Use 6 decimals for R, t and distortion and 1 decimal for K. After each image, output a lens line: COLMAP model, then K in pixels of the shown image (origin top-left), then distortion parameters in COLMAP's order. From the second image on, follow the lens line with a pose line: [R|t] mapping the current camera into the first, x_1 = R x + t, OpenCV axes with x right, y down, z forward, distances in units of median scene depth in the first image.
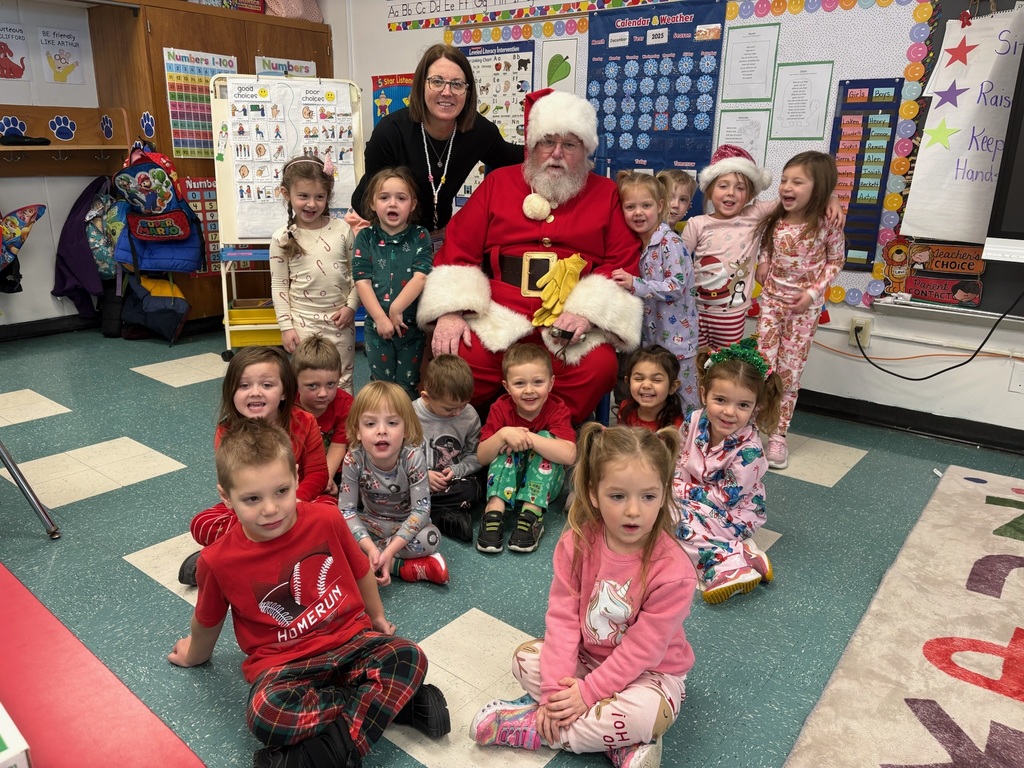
lens RADIAL K [[762.2, 0, 516.9], [0, 762.2, 388.3], [0, 0, 1]] dist [0.072846, -0.082966]
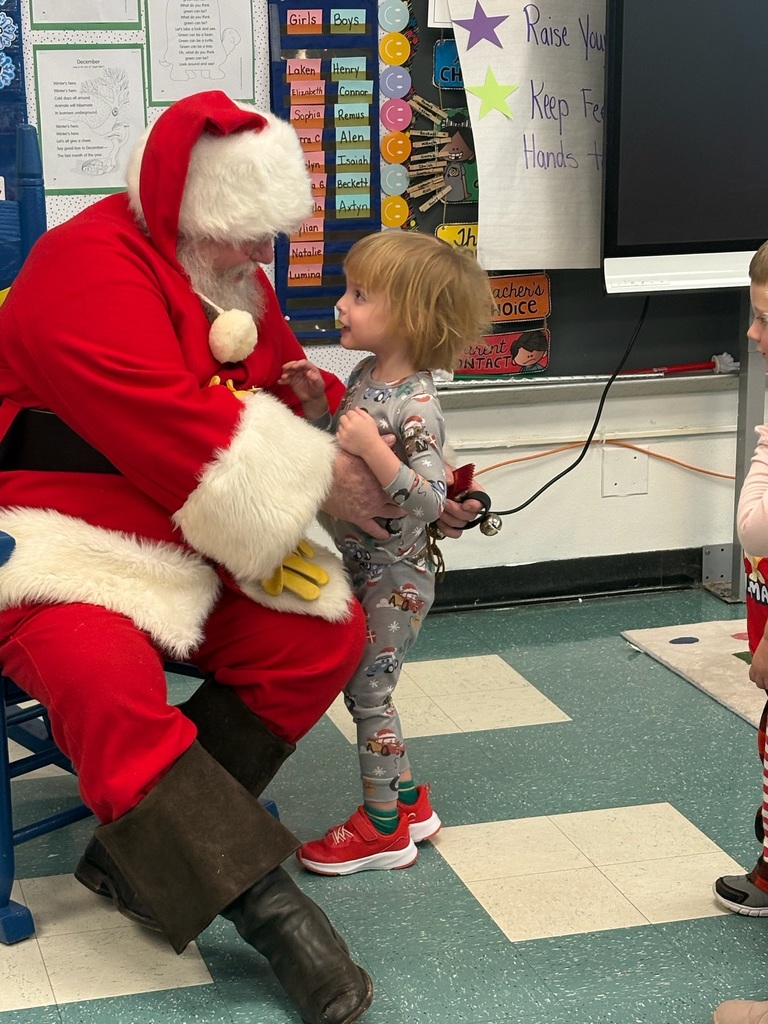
lens RADIAL K [[2041.1, 0, 386.7], [0, 2041.1, 533.7], [0, 0, 1]] dist [0.240419, -0.941080]
pose [[0.584897, -0.222899, 0.779879, -0.719384], [0.260580, 0.962168, 0.079569, -0.139625], [-0.768110, 0.156681, 0.620852, 0.132237]]
